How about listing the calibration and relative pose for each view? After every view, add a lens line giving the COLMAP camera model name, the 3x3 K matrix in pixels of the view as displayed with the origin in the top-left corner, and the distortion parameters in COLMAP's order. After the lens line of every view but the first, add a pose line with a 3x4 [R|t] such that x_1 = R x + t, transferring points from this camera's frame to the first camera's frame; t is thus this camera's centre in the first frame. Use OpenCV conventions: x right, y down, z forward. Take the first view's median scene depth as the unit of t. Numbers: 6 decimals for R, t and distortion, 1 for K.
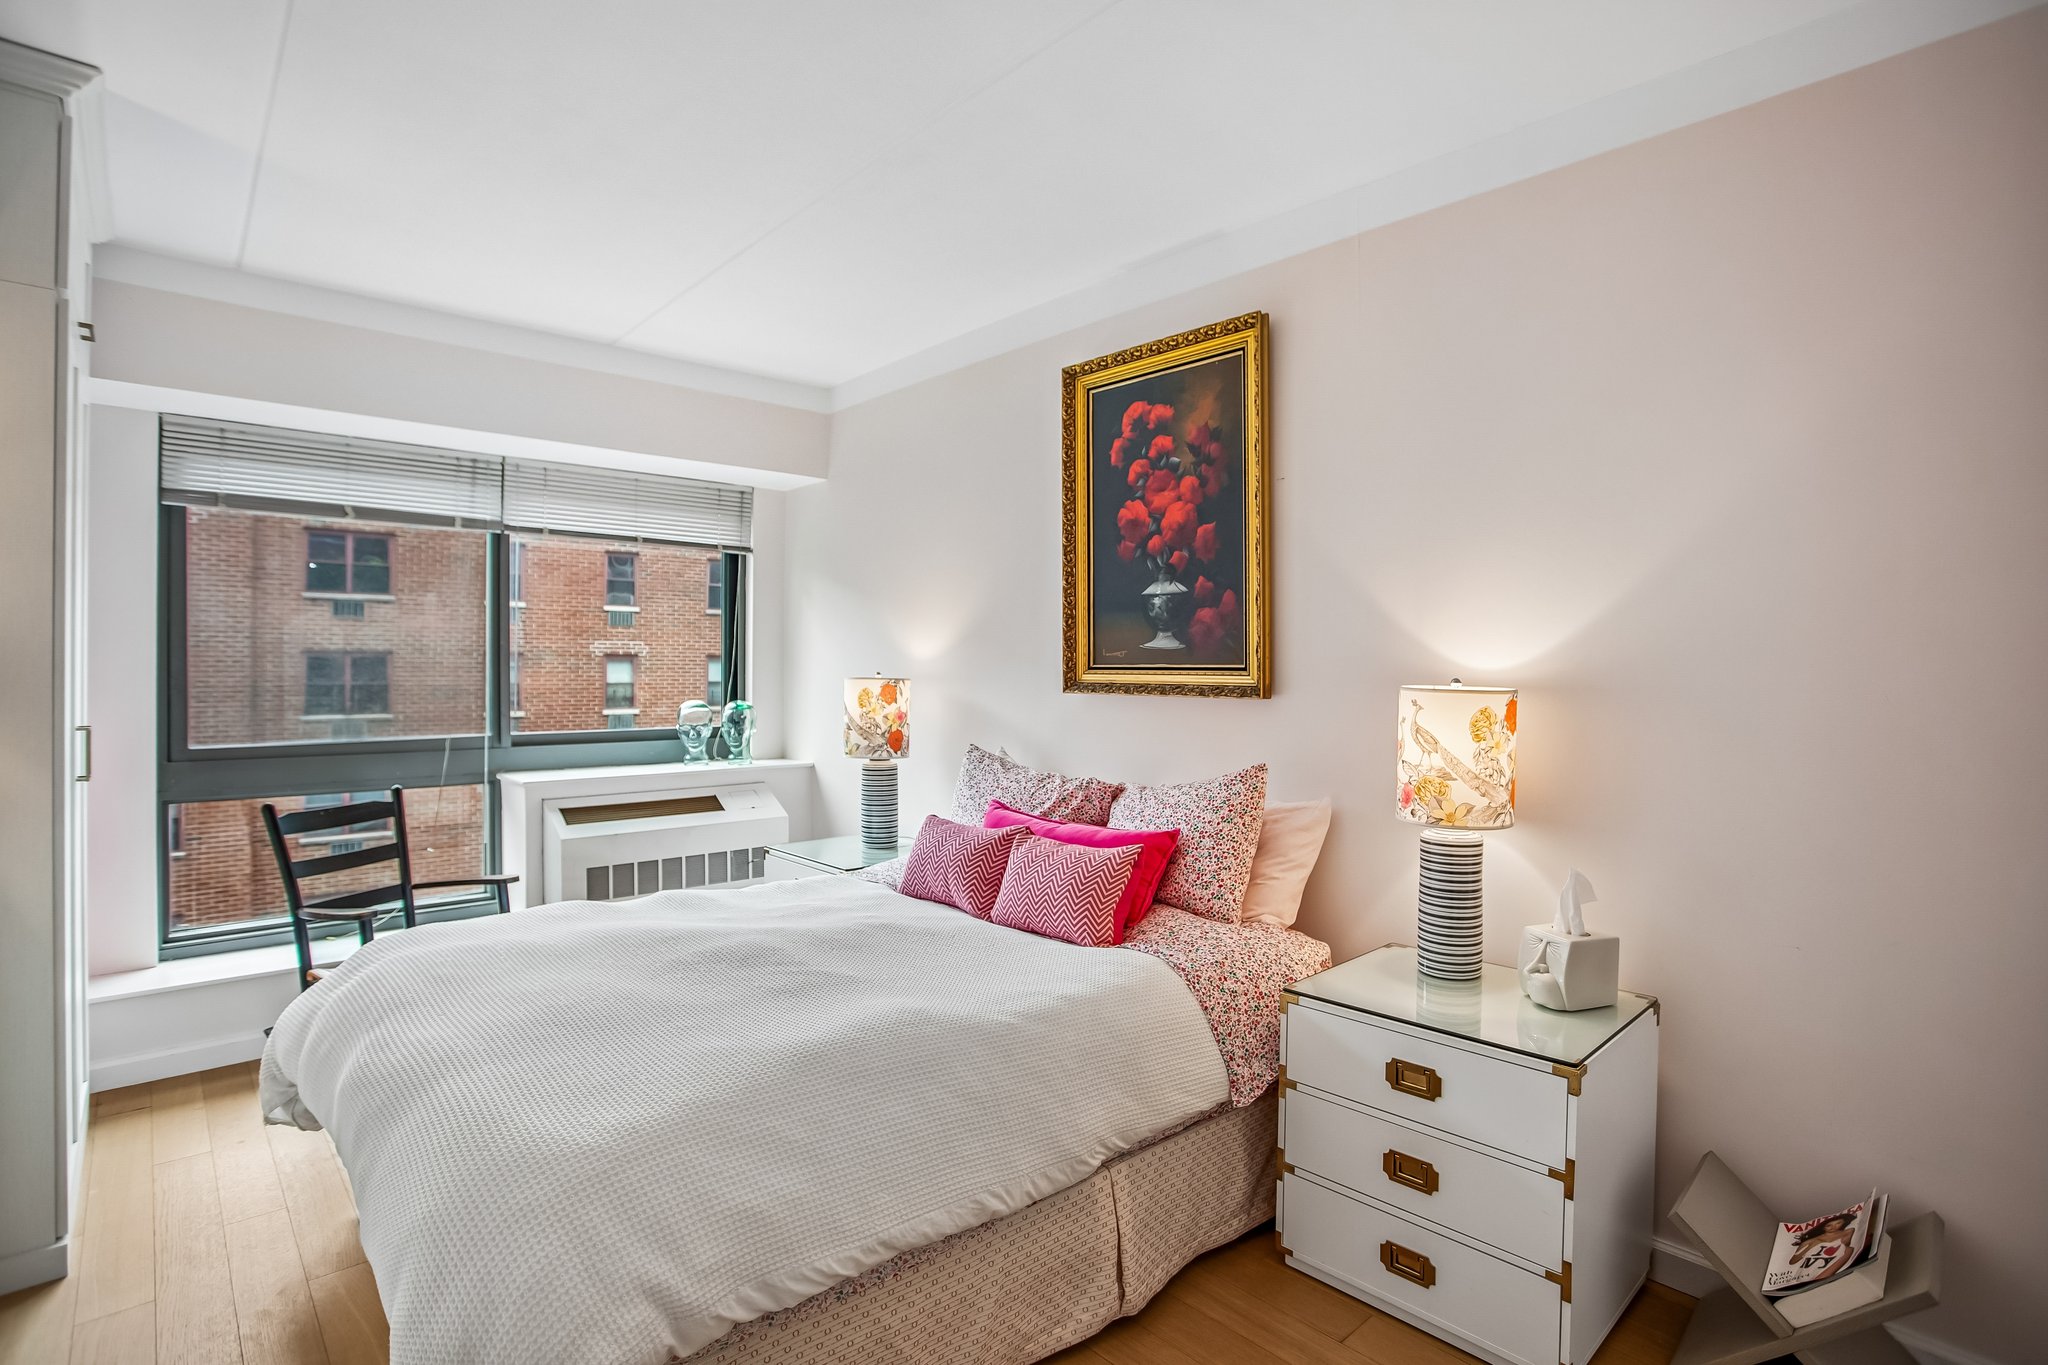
lens RADIAL K [[980.3, 0, 982.9], [0, 980.3, 665.8], [0, 0, 1]] dist [-0.042152, 0.004272]
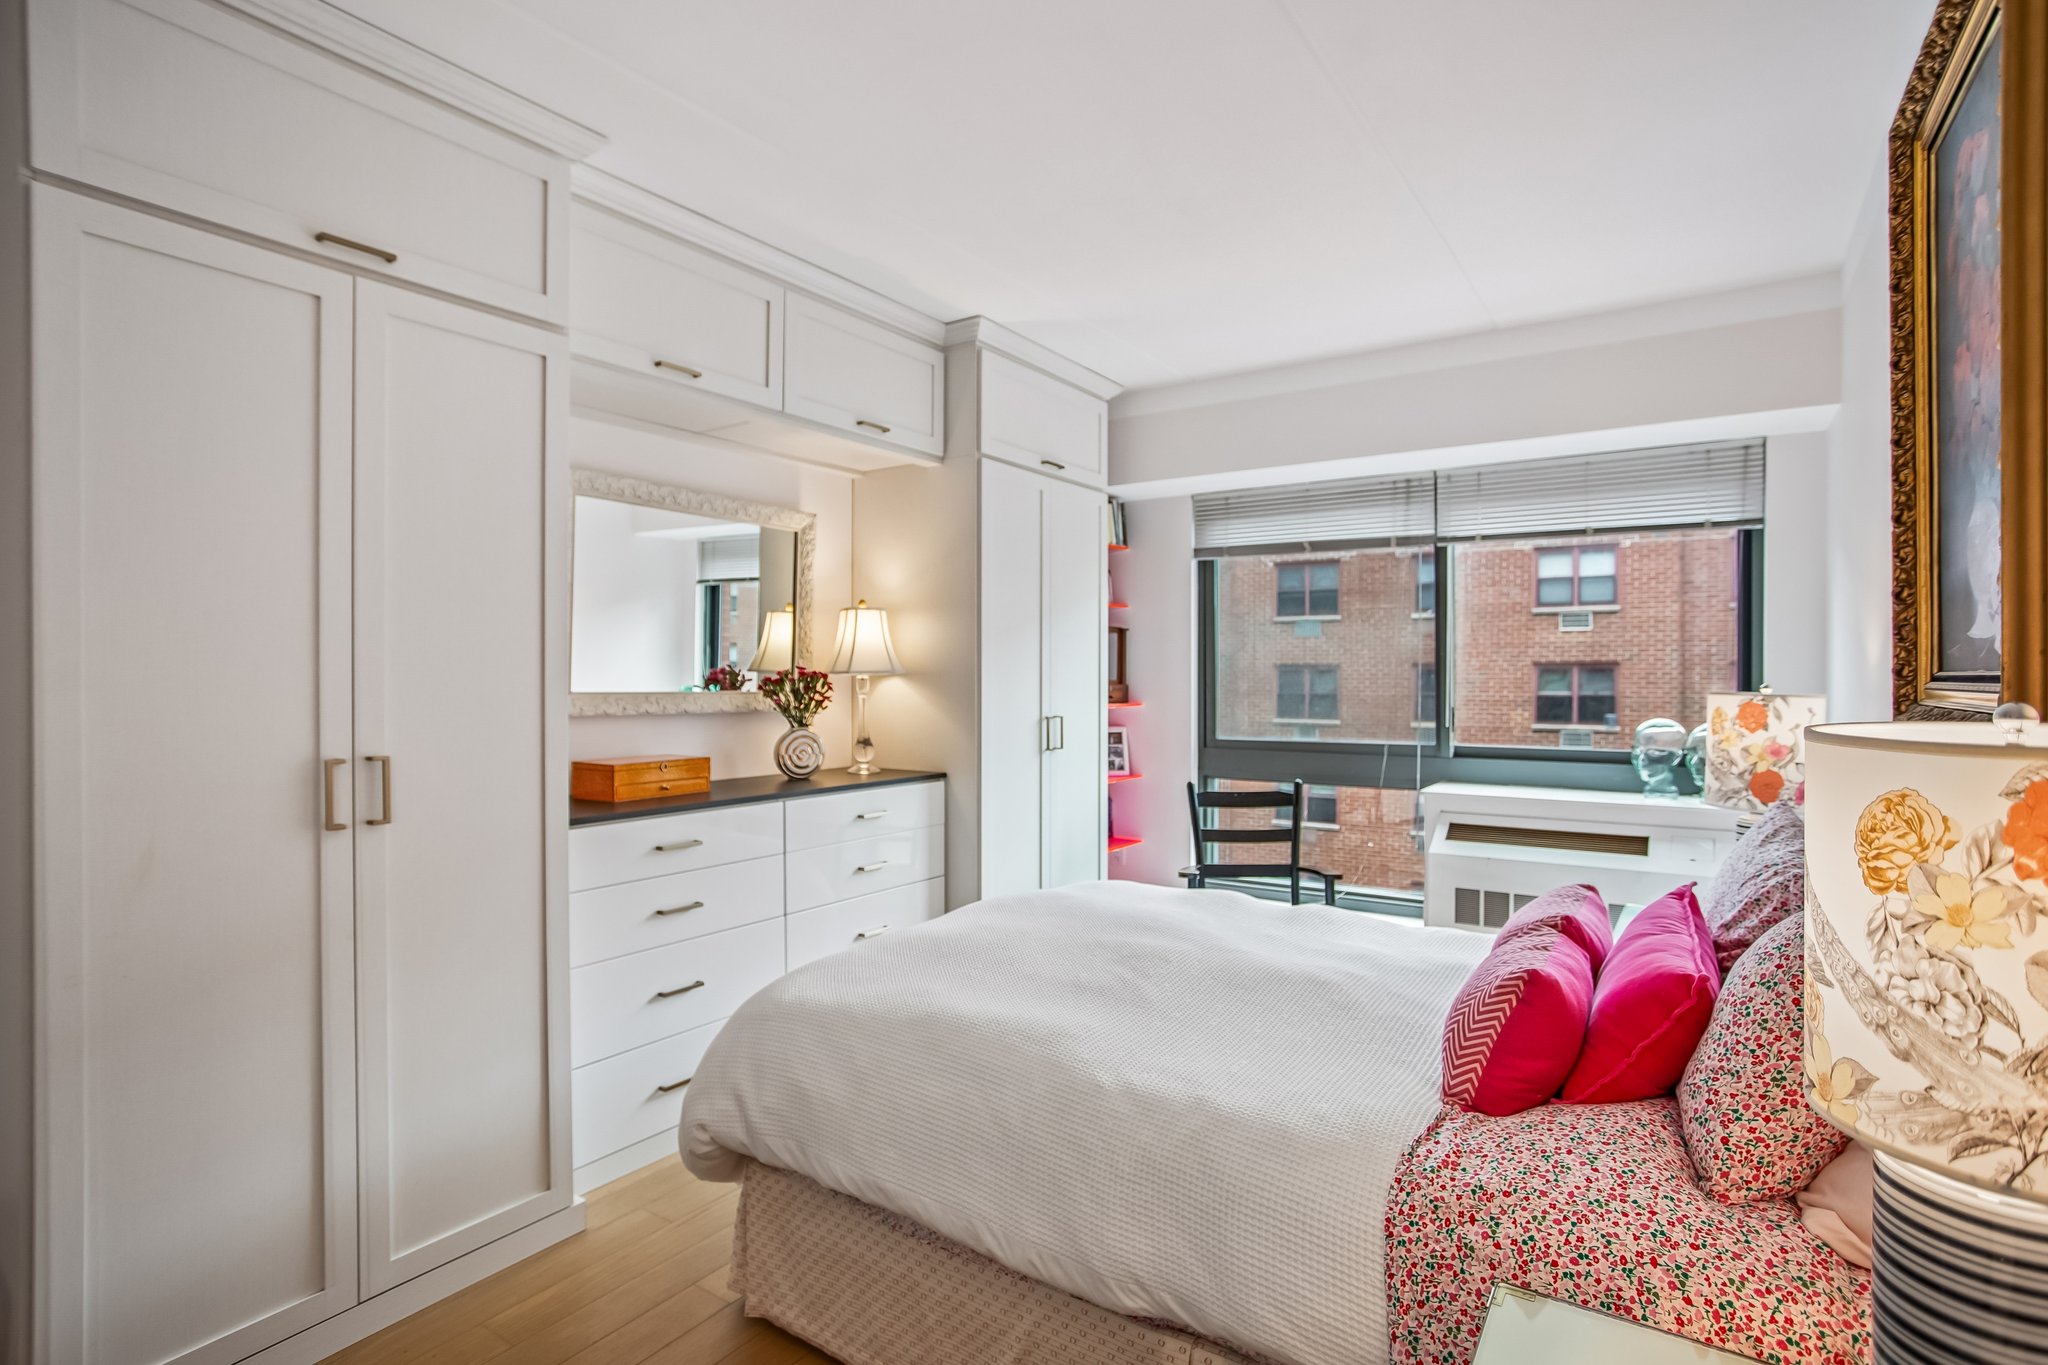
lens RADIAL K [[980.3, 0, 1023.6], [0, 980.3, 684.7], [0, 0, 1]] dist [-0.042152, 0.004272]
pose [[0.275824, 0.004622, -0.961197, 0.402314], [0.002356, 0.999982, 0.005484, 0.001821], [0.961205, -0.003777, 0.275808, 0.334724]]
